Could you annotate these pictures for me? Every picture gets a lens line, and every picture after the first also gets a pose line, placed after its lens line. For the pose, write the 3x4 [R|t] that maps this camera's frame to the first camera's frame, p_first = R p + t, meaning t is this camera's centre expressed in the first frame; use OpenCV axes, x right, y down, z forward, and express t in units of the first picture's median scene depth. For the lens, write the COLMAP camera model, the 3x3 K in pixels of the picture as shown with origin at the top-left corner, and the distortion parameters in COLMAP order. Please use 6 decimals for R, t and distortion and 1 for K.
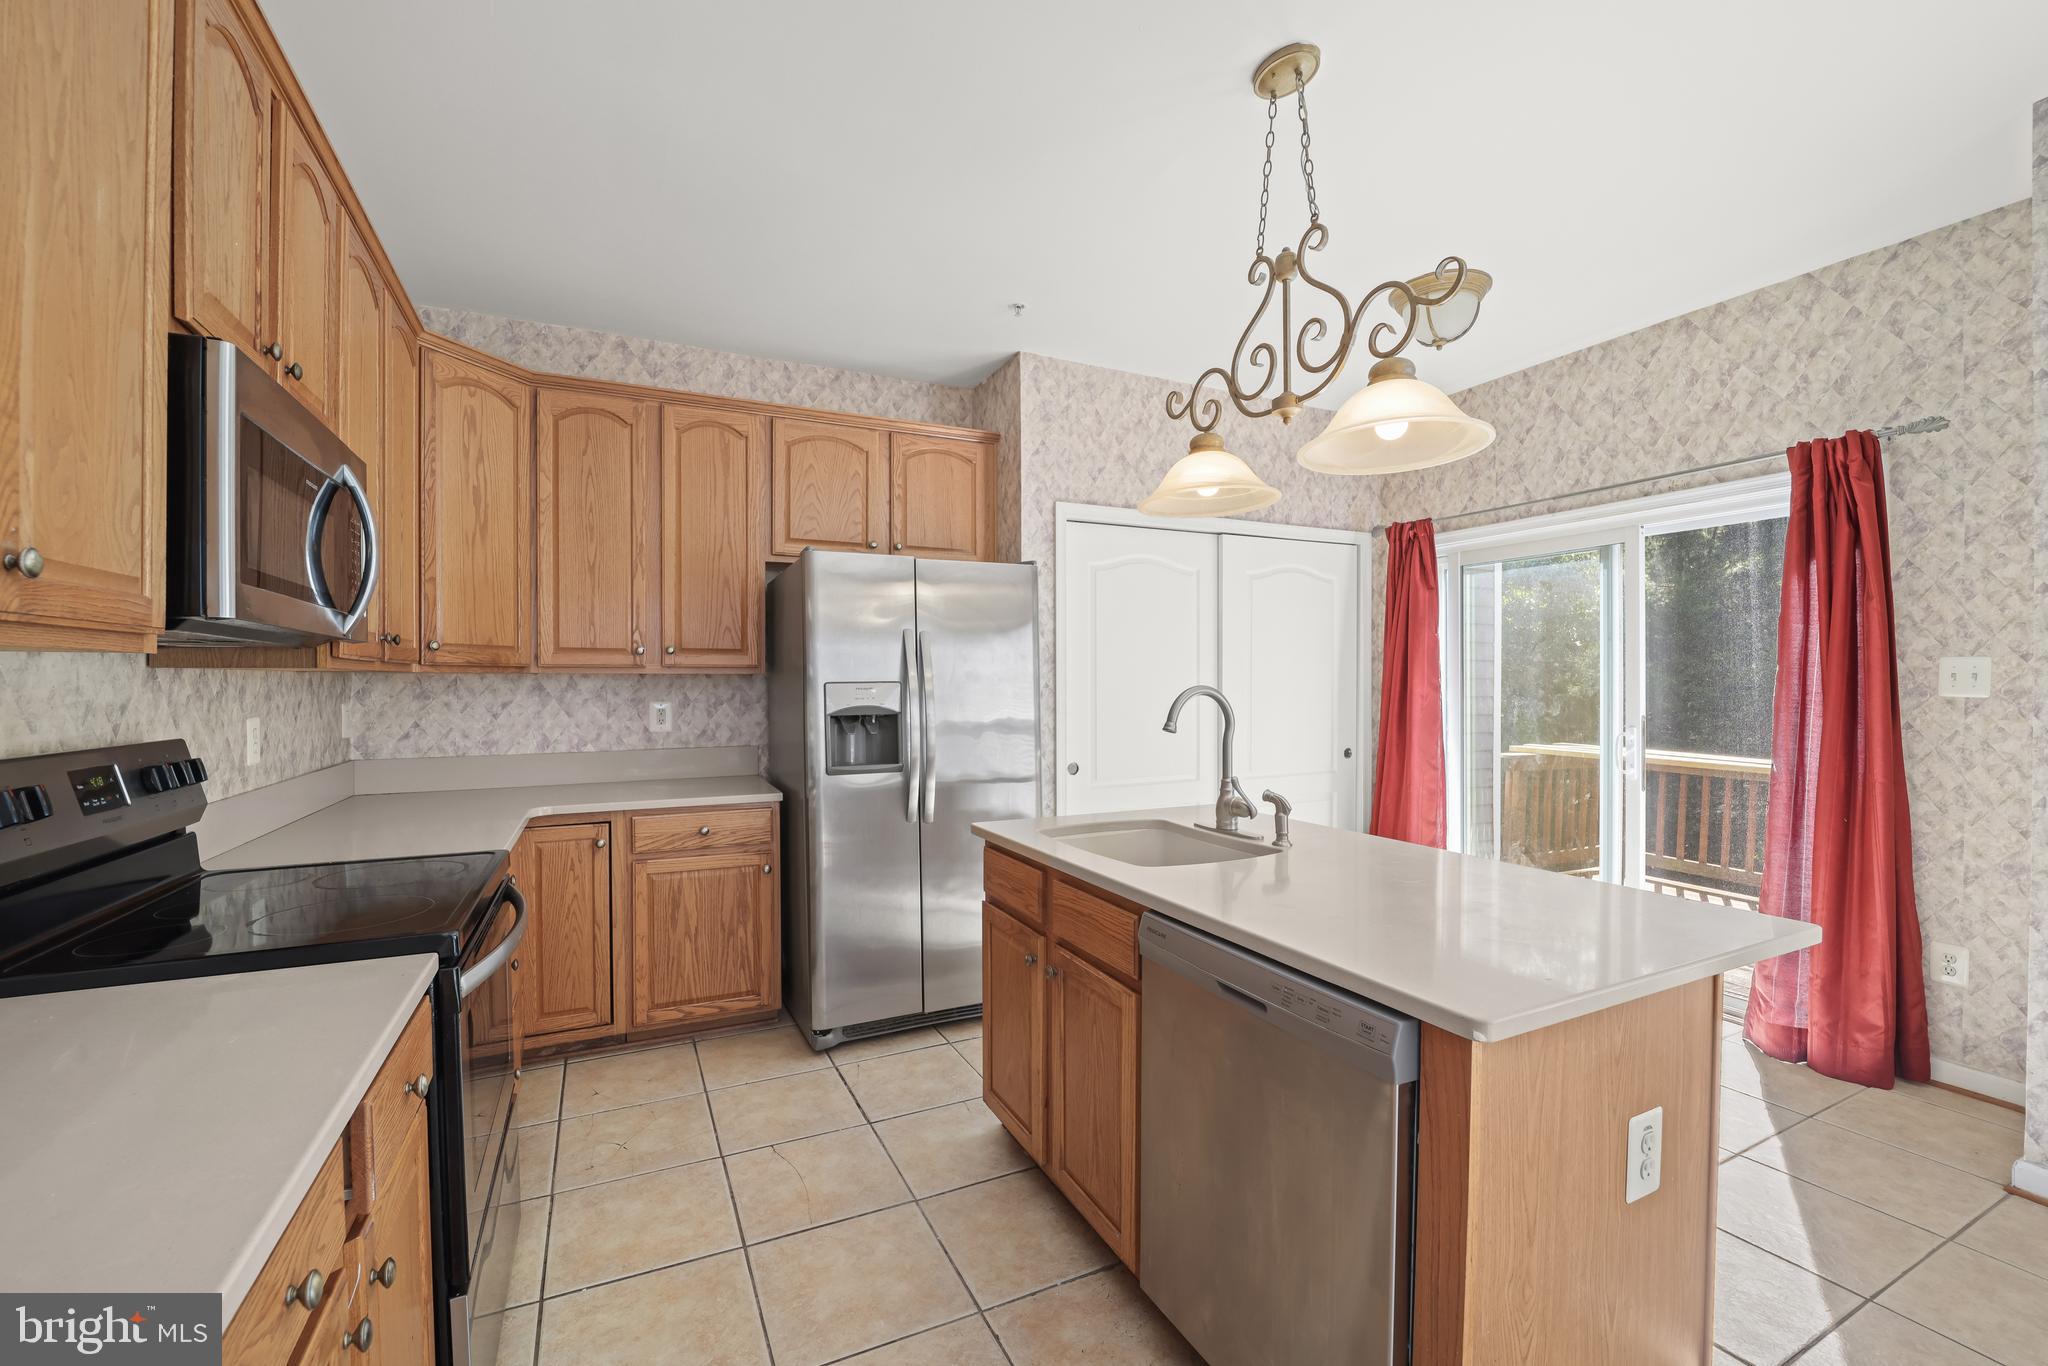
lens RADIAL K [[837.9, 0, 1050.4], [0, 837.9, 694.0], [0, 0, 1]] dist [-0.018076, 0.001984]
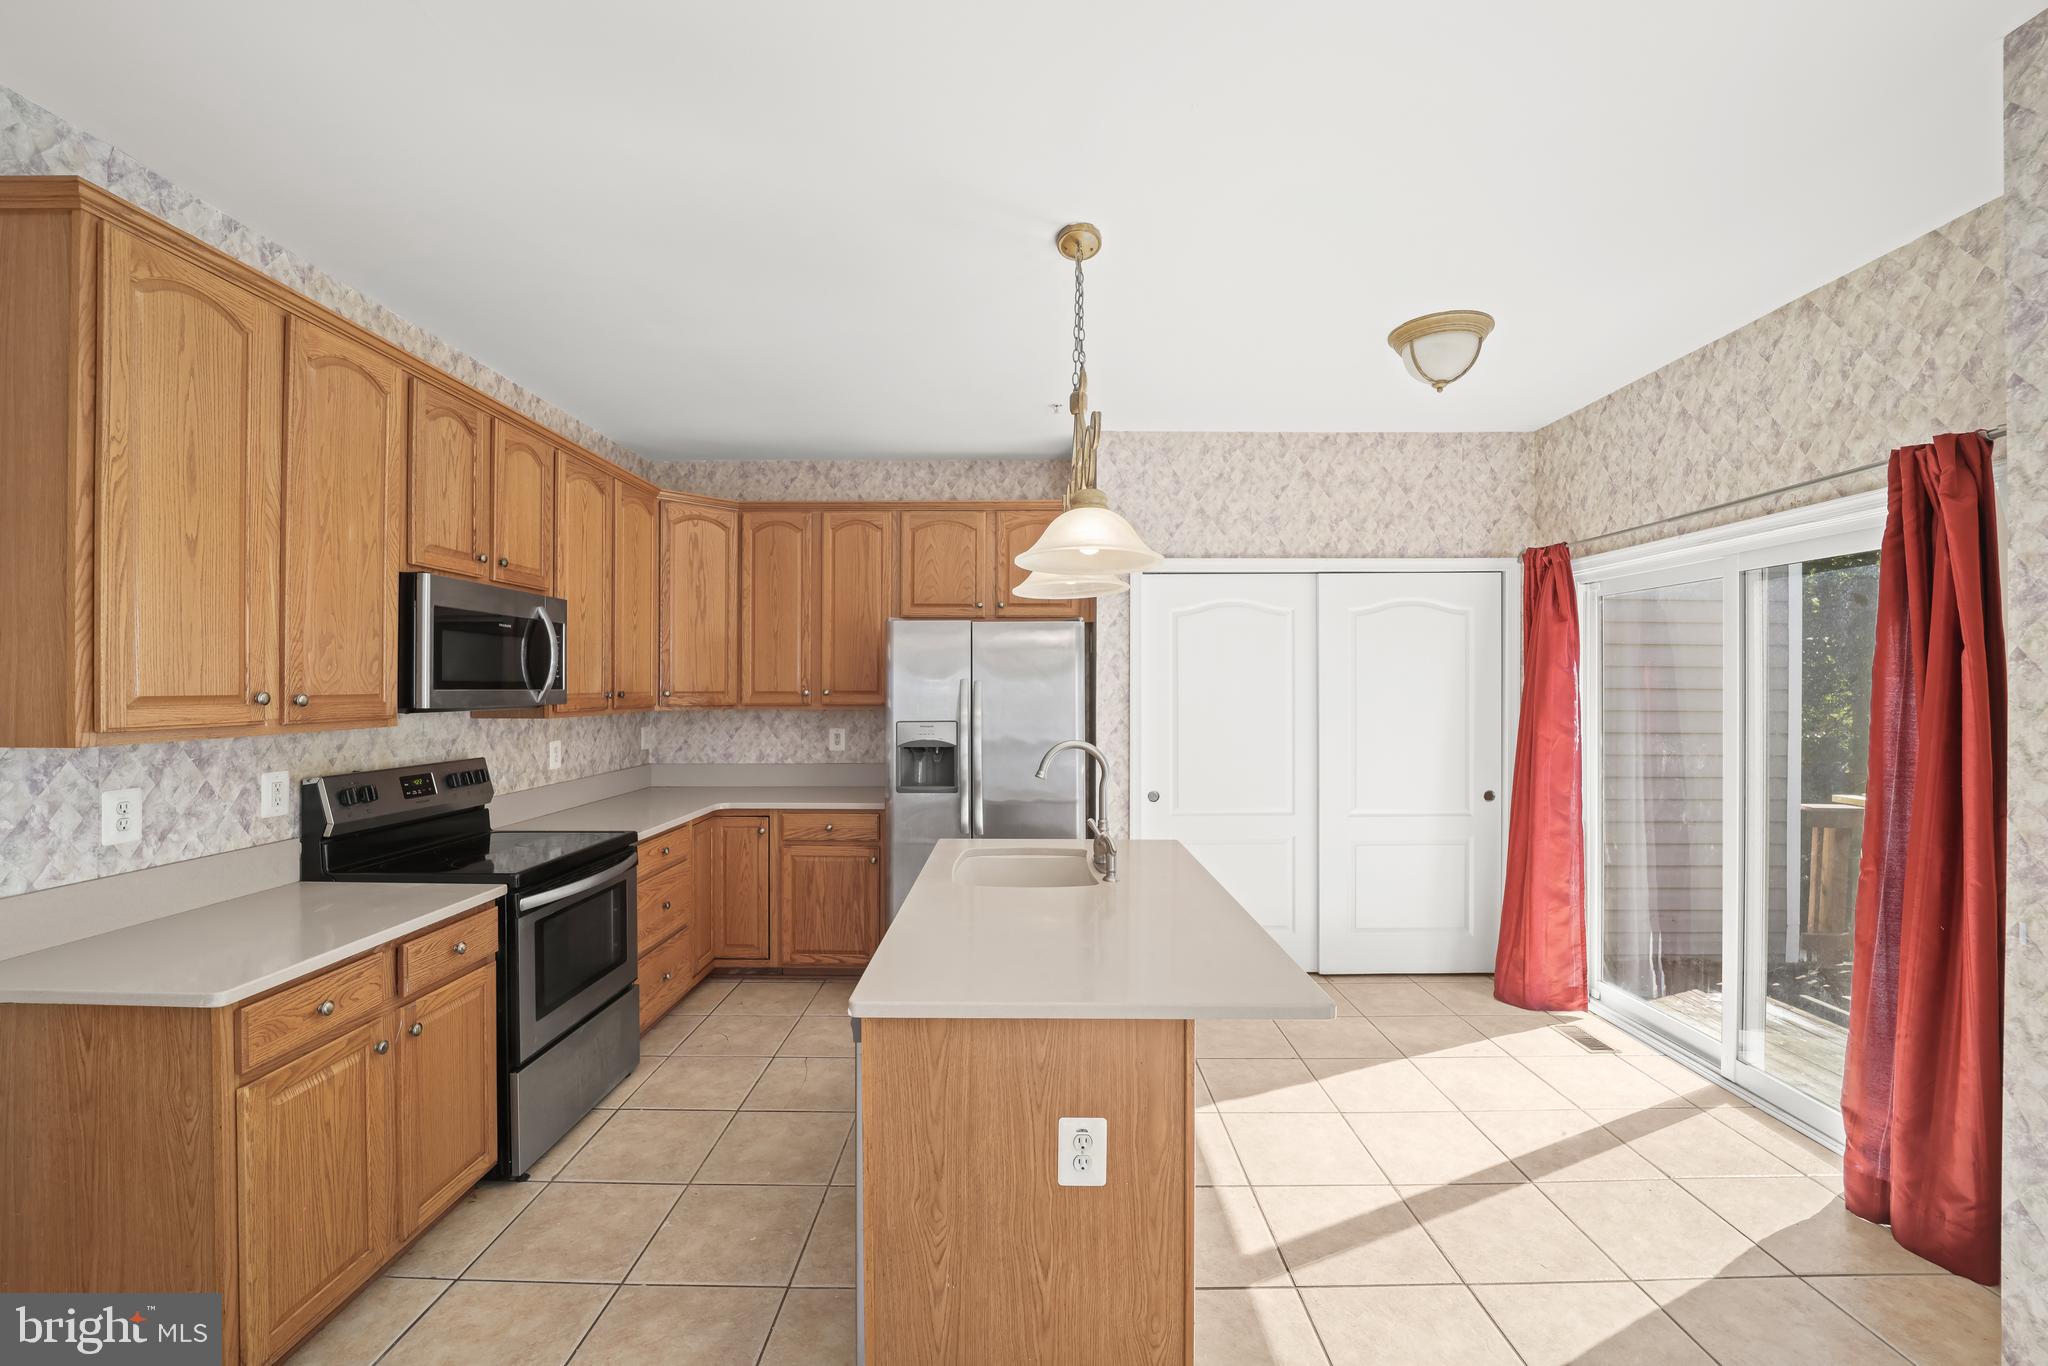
lens RADIAL K [[837.9, 0, 1062.1], [0, 837.9, 688.8], [0, 0, 1]] dist [-0.018076, 0.001984]
pose [[0.901880, 0.007233, -0.431926, 0.499818], [-0.011816, 0.999899, -0.007928, -0.054126], [0.431825, 0.012254, 0.901874, -0.065258]]
